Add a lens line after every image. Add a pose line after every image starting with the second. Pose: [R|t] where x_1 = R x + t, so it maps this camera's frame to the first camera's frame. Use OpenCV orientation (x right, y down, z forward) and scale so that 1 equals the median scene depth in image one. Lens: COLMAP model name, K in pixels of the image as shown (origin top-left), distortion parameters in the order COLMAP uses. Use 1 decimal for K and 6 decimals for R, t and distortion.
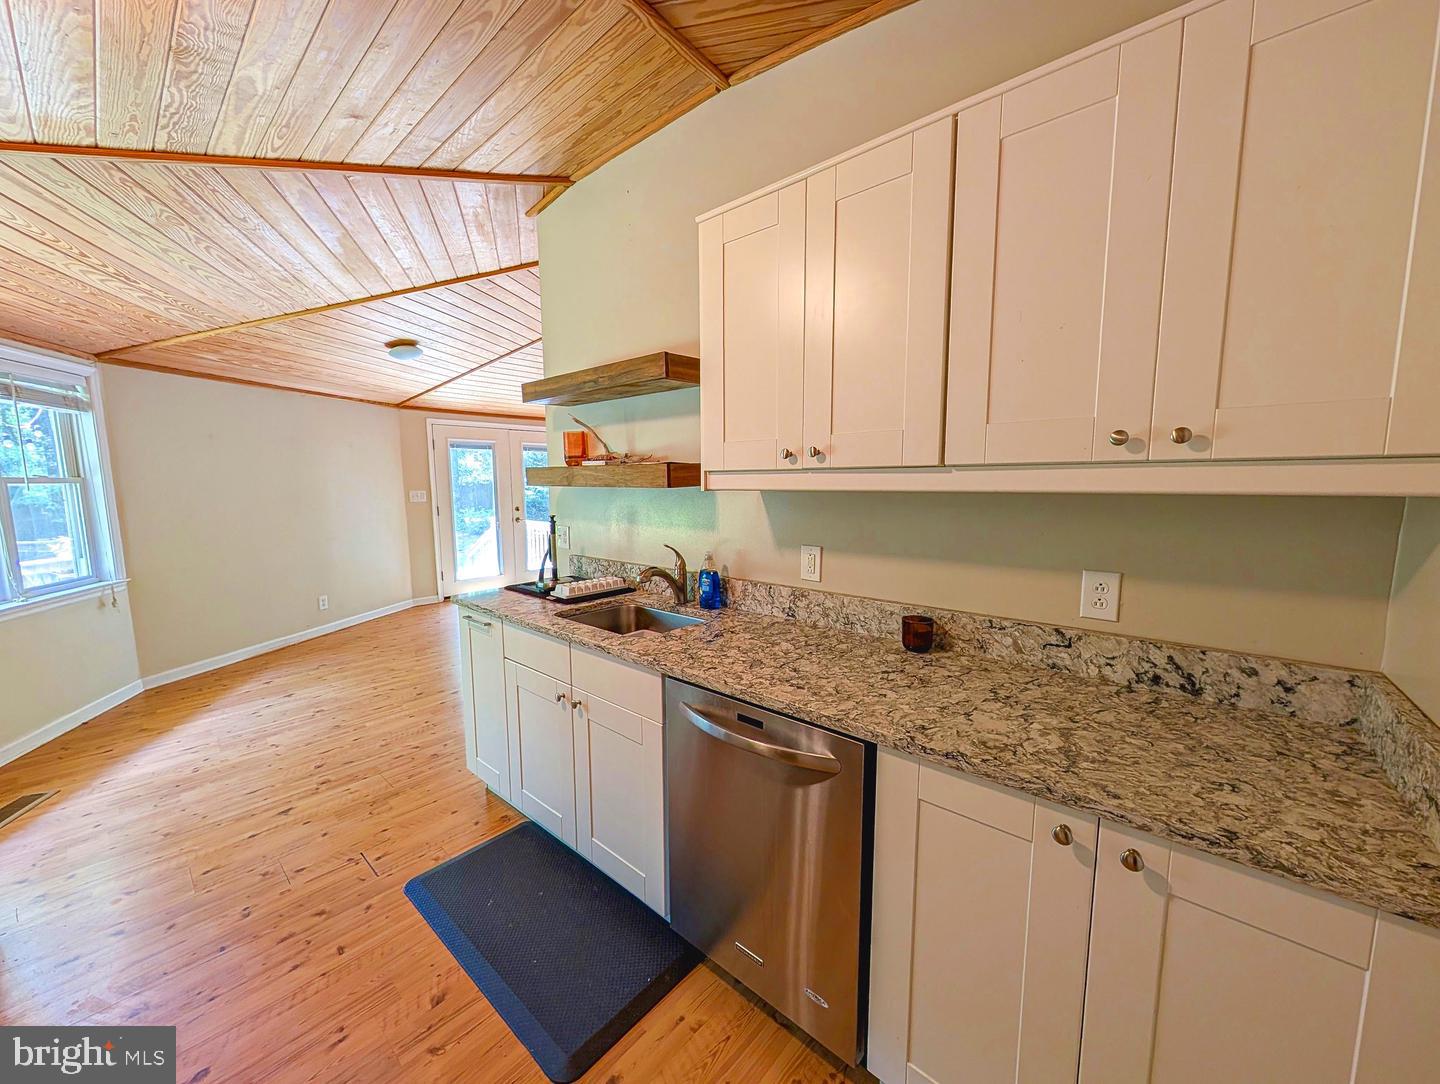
lens RADIAL K [[548.6, 0, 717.9], [0, 548.6, 541.6], [0, 0, 1]] dist [0.001468, 0.000431]
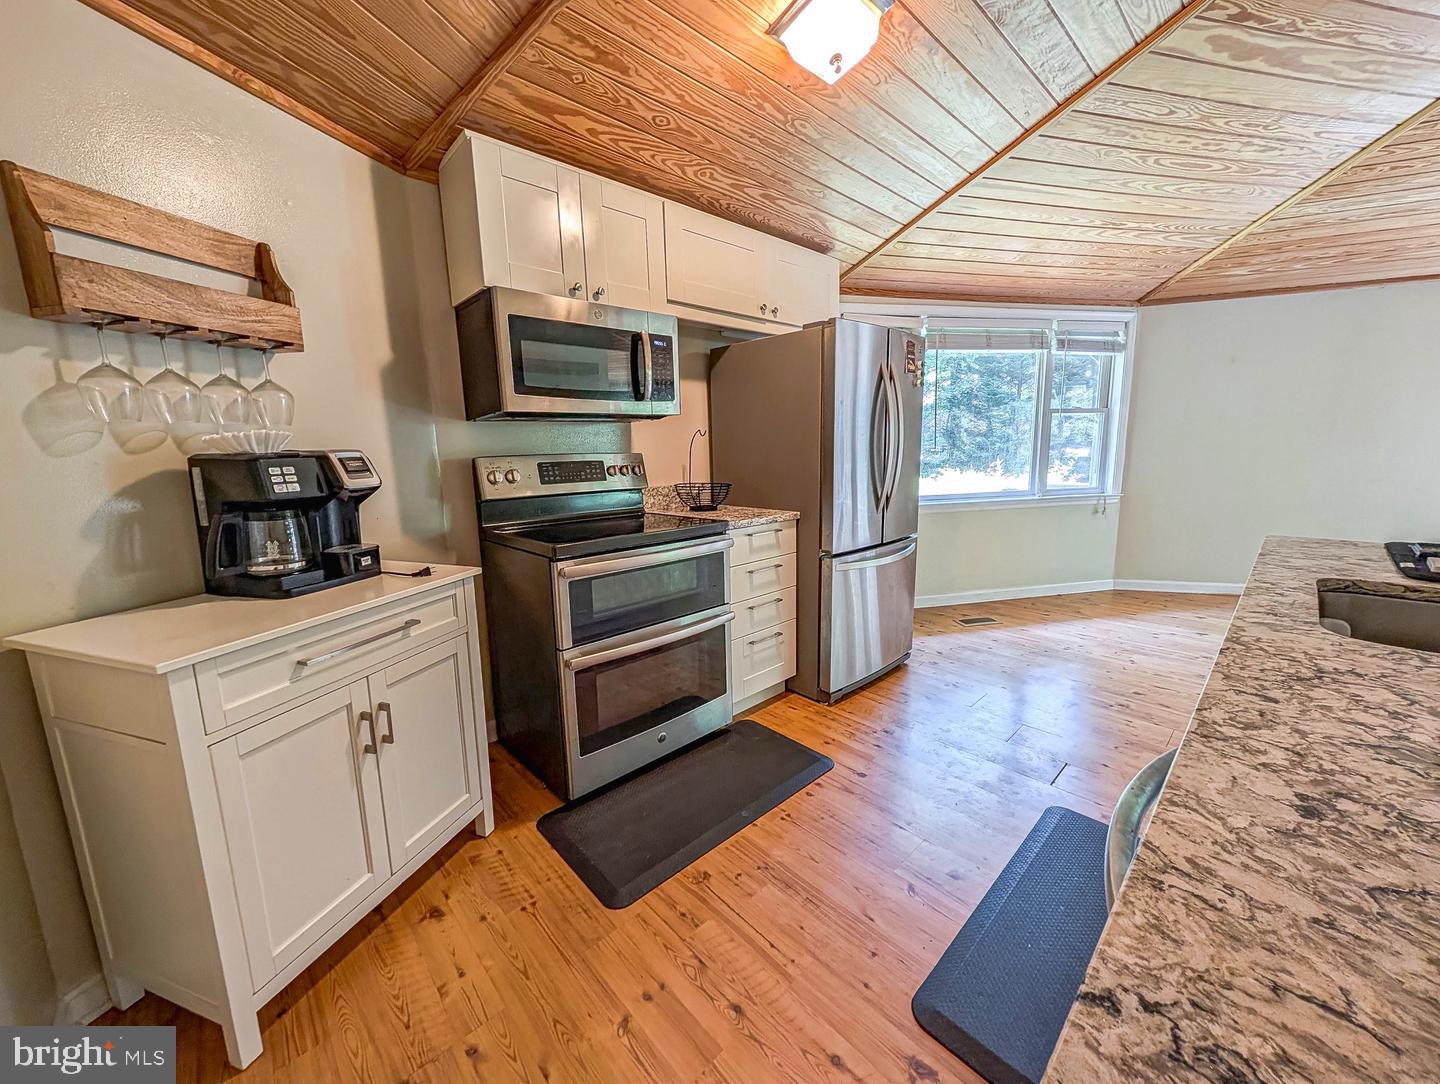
lens RADIAL K [[548.6, 0, 720.2], [0, 548.6, 542.7], [0, 0, 1]] dist [0.001468, 0.000431]
pose [[-0.104307, 0.176287, -0.978797, 0.300064], [-0.089803, 0.978475, 0.185800, 0.043481], [0.990482, 0.107279, -0.086231, 0.393527]]
